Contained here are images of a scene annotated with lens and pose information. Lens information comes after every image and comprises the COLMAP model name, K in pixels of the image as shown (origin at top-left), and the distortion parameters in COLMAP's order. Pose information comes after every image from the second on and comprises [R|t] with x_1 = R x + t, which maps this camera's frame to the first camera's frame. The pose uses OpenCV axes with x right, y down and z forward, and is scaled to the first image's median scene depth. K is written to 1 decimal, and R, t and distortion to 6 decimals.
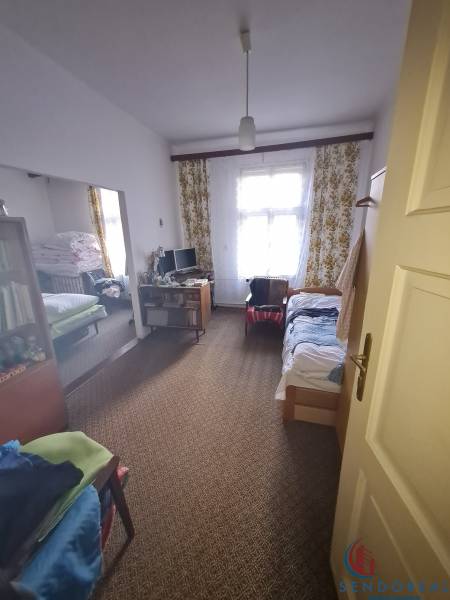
lens RADIAL K [[237.8, 0, 225.7], [0, 237.8, 297.2], [0, 0, 1]] dist [0.009438, 0.000083]
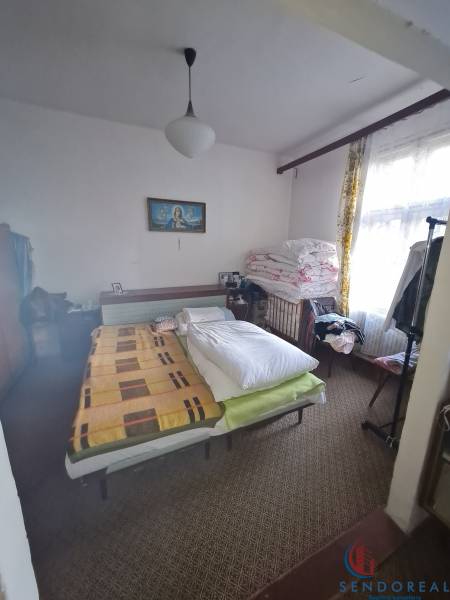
lens RADIAL K [[237.8, 0, 225.1], [0, 237.8, 298.1], [0, 0, 1]] dist [0.009438, 0.000083]
pose [[0.637734, 0.200534, -0.743695, -0.247430], [-0.231632, 0.970753, 0.063129, -0.096595], [0.734604, 0.132004, 0.665532, 0.394738]]
